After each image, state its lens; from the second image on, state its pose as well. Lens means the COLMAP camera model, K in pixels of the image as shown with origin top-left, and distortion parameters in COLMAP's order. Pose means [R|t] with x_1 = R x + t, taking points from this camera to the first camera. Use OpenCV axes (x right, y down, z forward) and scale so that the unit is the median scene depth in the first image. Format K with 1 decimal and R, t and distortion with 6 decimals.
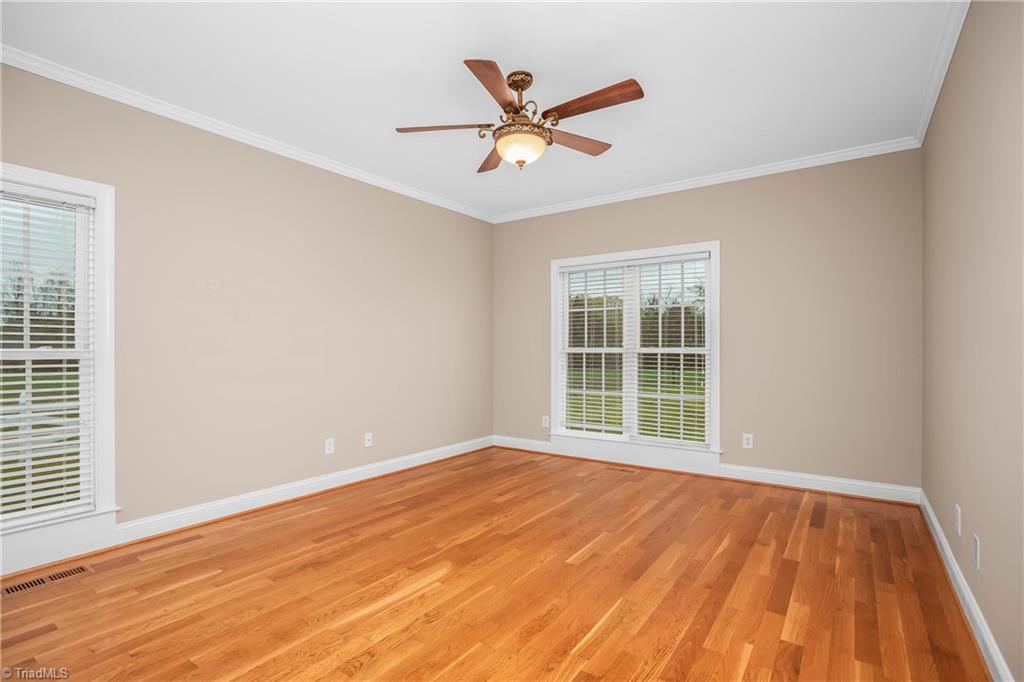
lens RADIAL K [[489.1, 0, 503.4], [0, 489.1, 344.0], [0, 0, 1]] dist [-0.062052, 0.037934]
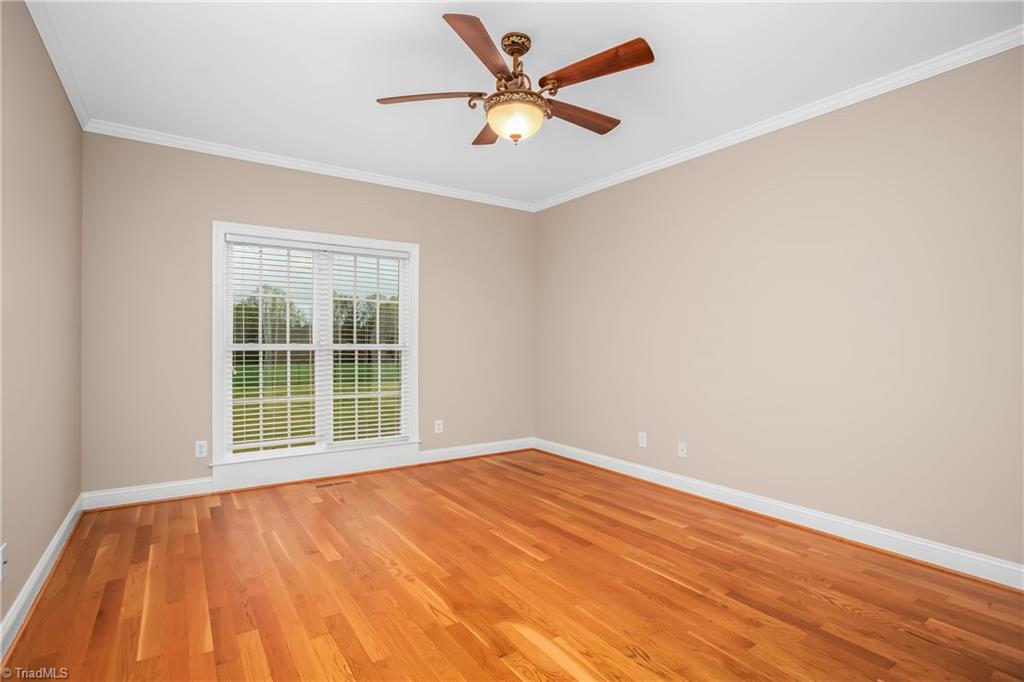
lens RADIAL K [[489.1, 0, 503.4], [0, 489.1, 344.0], [0, 0, 1]] dist [-0.062052, 0.037934]
pose [[0.349972, 0.001414, 0.936759, -0.517628], [-0.010207, 0.999945, 0.002303, 0.002514], [-0.936705, -0.010368, 0.349967, 0.456996]]
